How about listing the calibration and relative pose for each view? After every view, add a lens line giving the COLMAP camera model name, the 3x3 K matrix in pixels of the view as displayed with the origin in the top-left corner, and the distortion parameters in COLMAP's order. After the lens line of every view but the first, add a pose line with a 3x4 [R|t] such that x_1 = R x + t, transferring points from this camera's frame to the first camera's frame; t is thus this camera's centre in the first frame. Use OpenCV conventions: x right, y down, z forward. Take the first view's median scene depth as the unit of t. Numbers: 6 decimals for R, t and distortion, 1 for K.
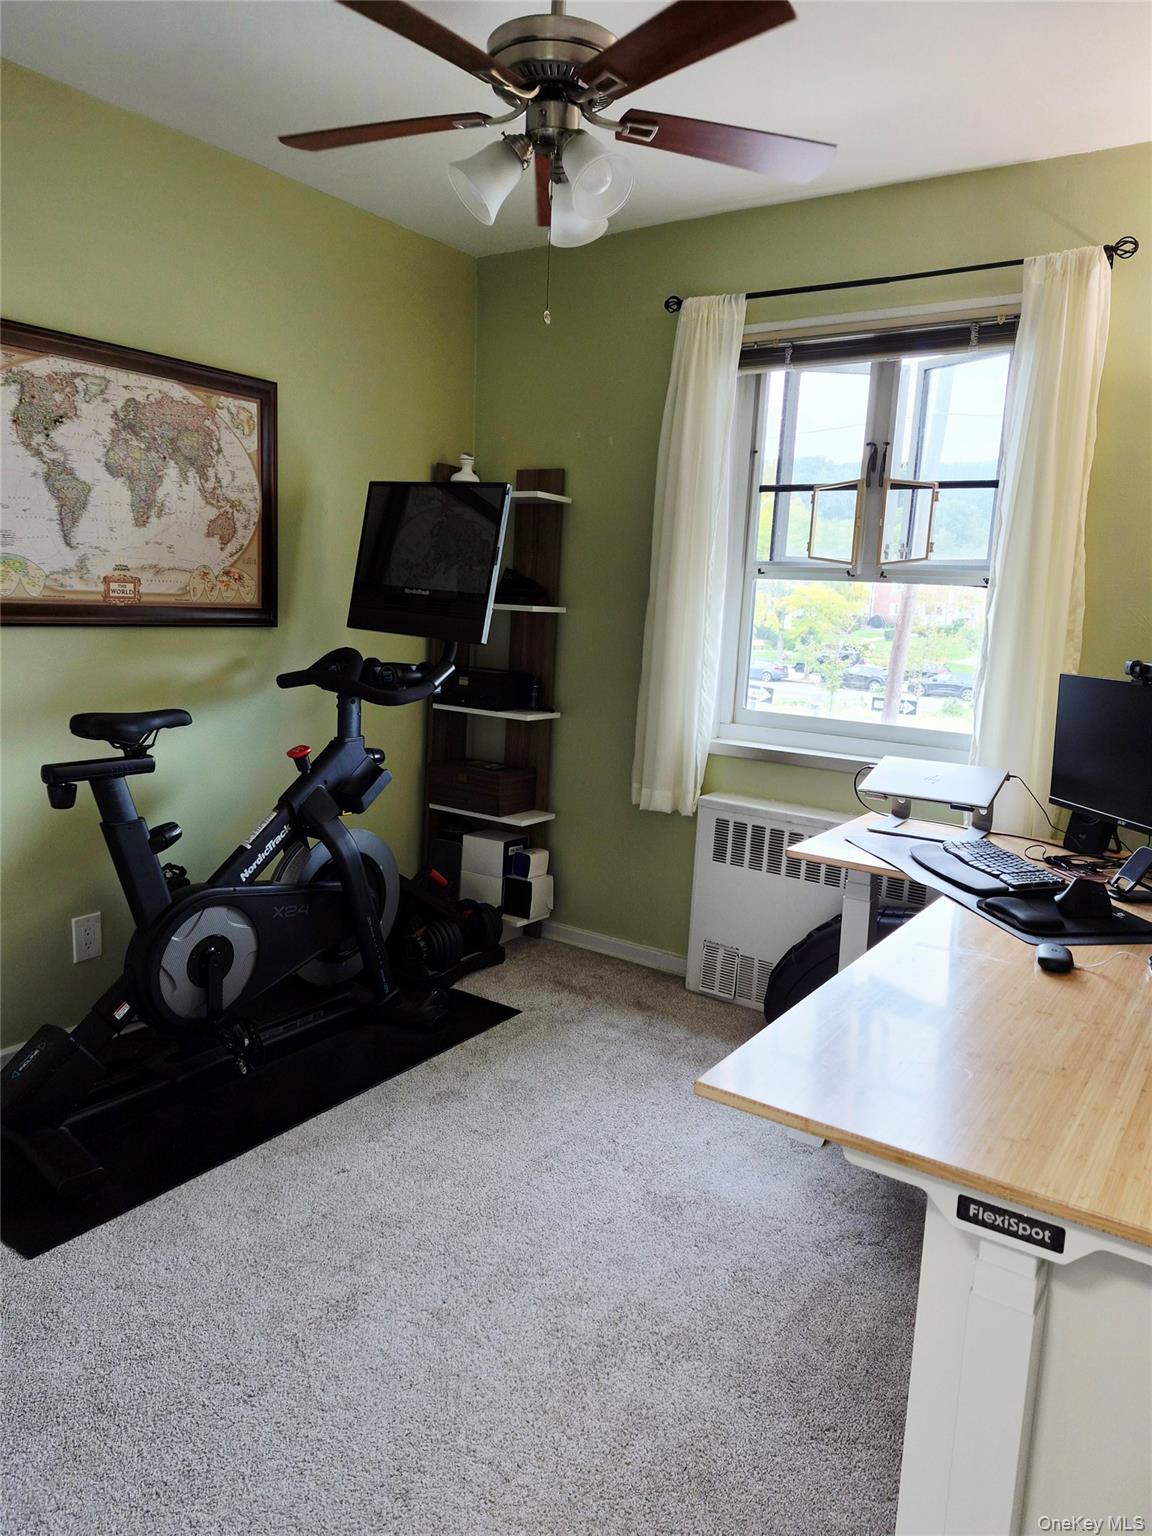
lens RADIAL K [[1057.8, 0, 580.3], [0, 1057.8, 760.3], [0, 0, 1]] dist [0.094209, -0.106049]
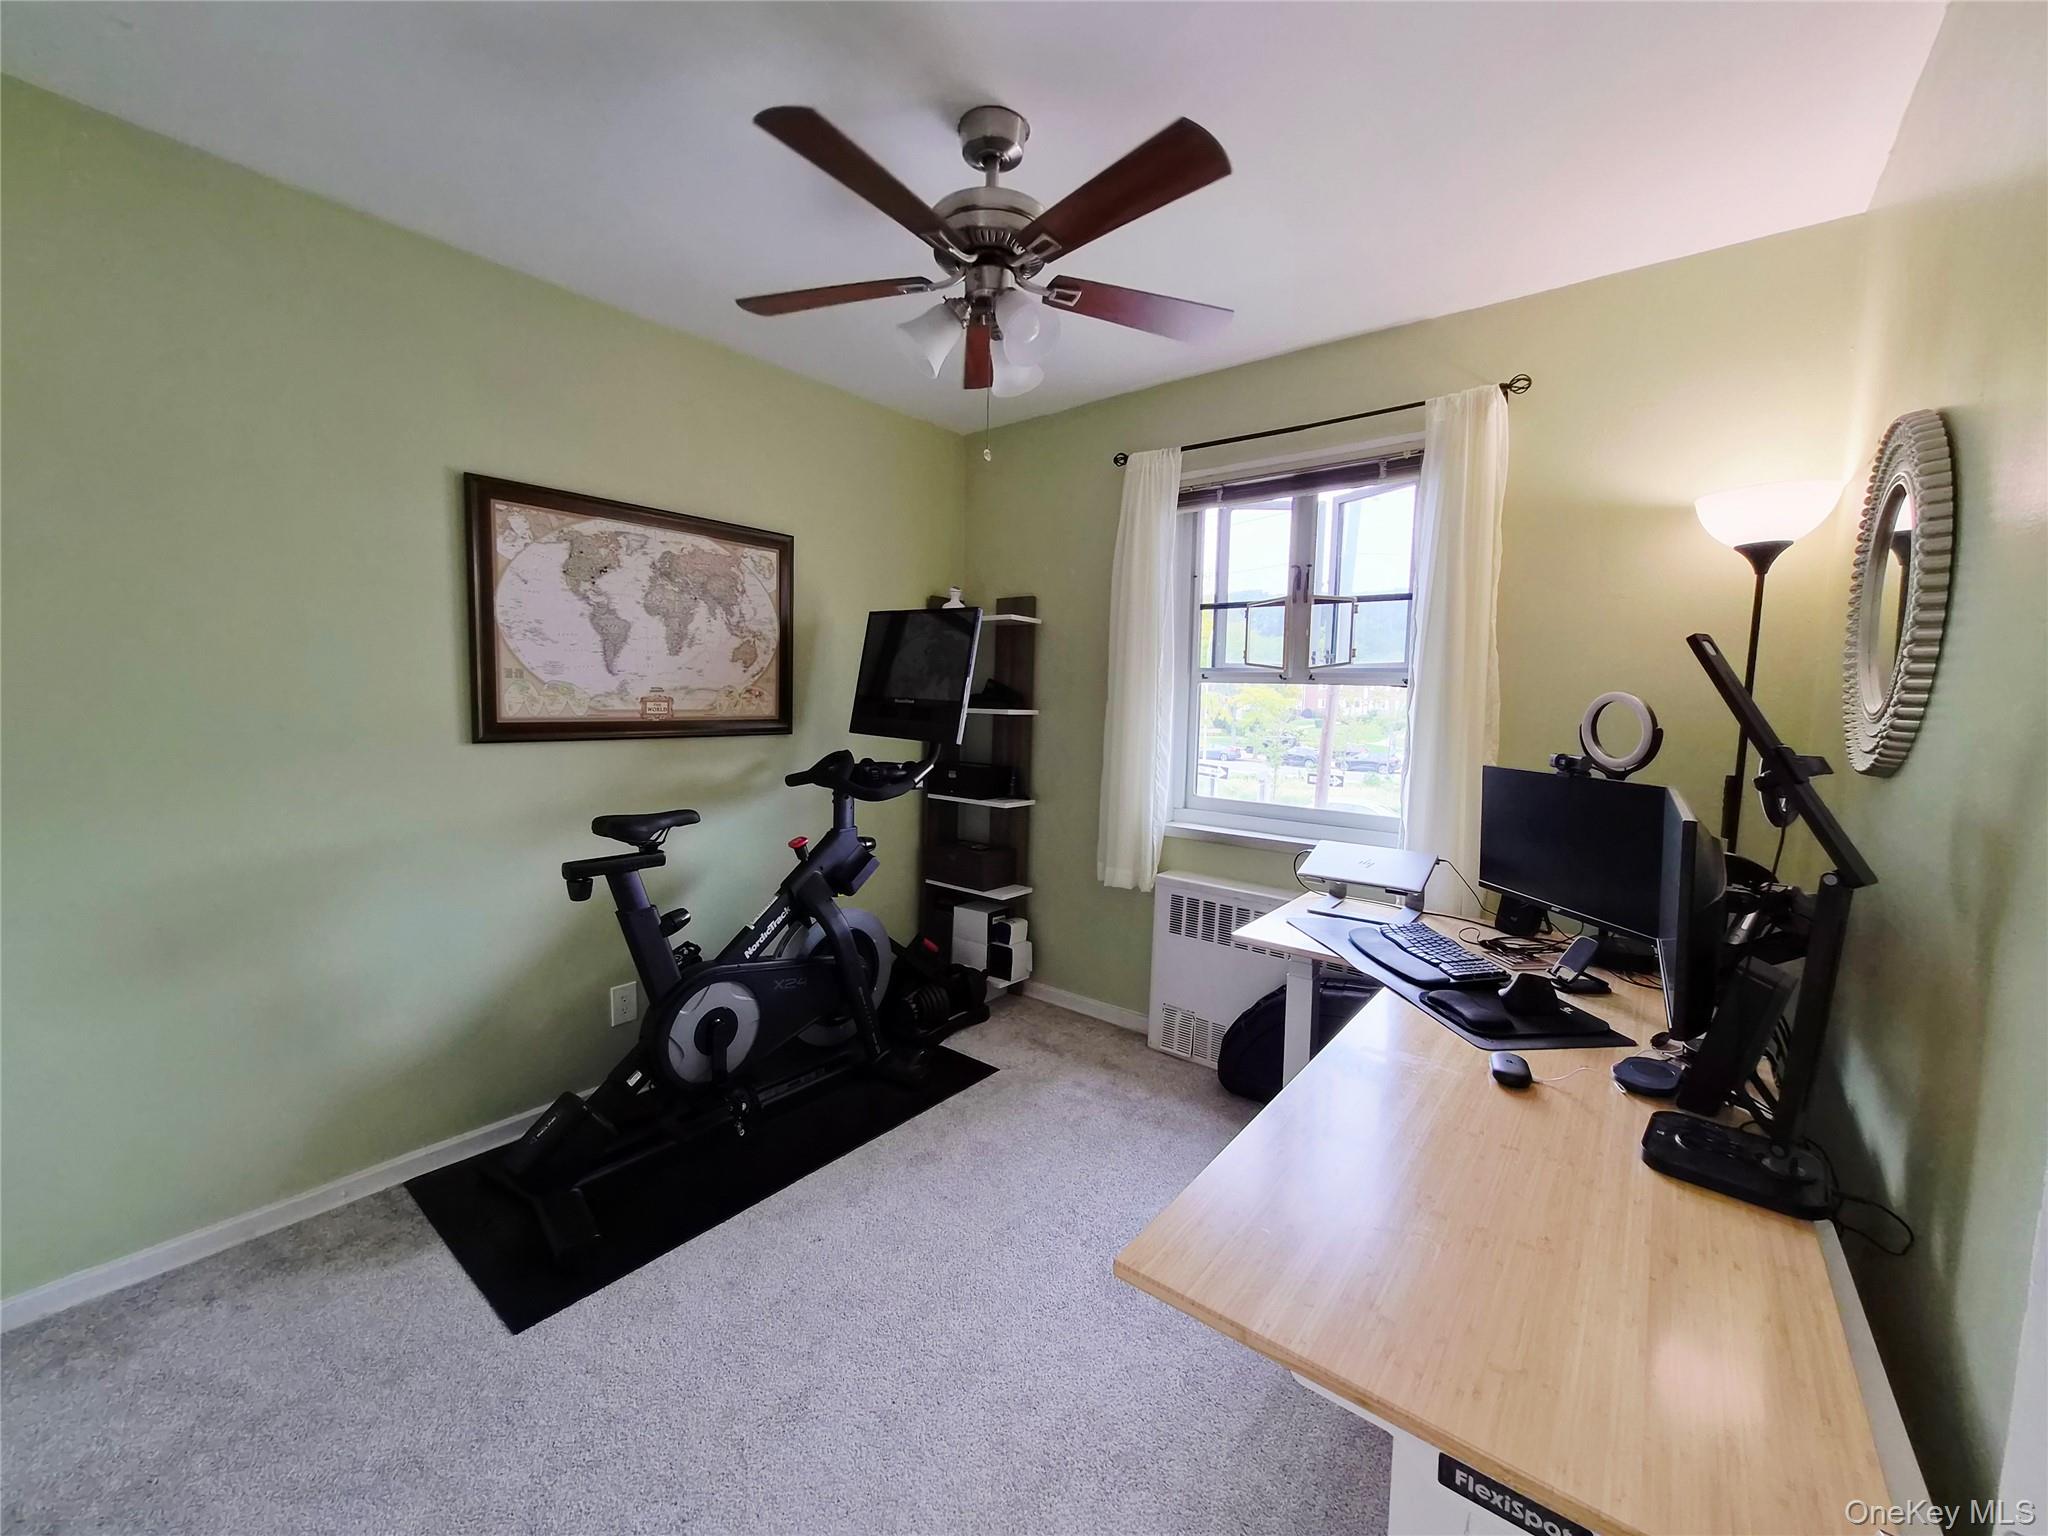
lens RADIAL K [[809.7, 0, 1014.9], [0, 809.7, 760.7], [0, 0, 1]] dist [0.000418, 0.000610]
pose [[0.996691, -0.018109, -0.079245, 0.040940], [0.011819, 0.996794, -0.079132, -0.024956], [0.080424, 0.077934, 0.993709, 0.145667]]
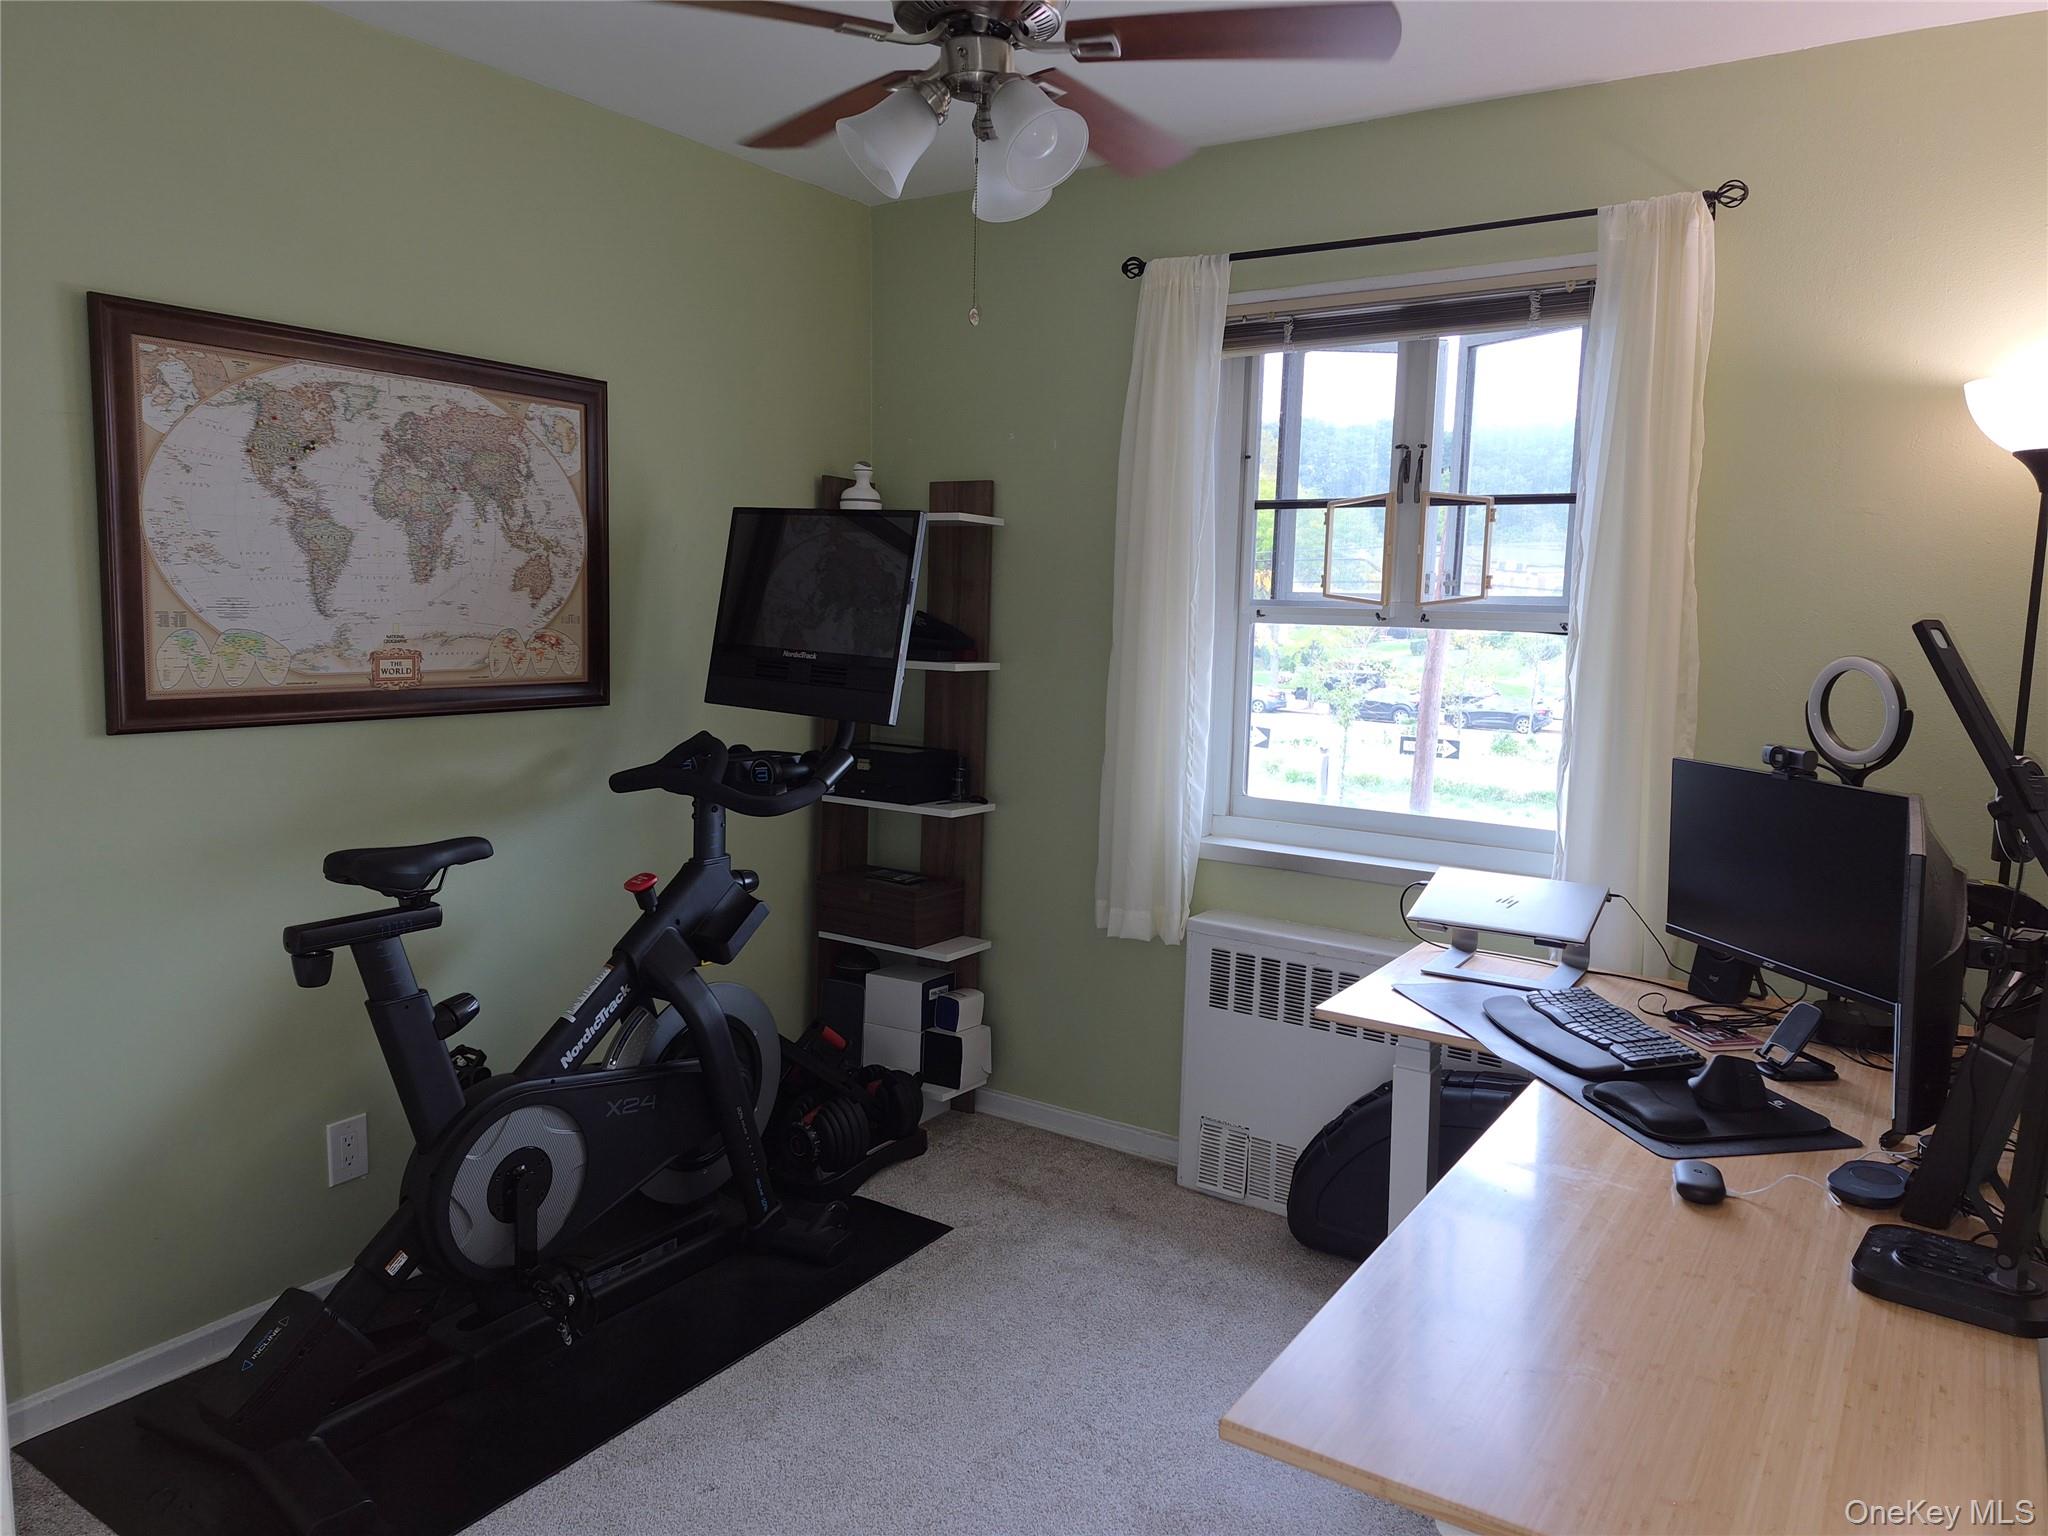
lens RADIAL K [[1410.4, 0, 1039.1], [0, 1410.4, 753.8], [0, 0, 1]] dist [0.094209, -0.106049]
pose [[0.999517, -0.024345, 0.019325, -0.008779], [0.025240, 0.998552, -0.047503, -0.044447], [-0.018141, 0.047968, 0.998684, 0.019588]]
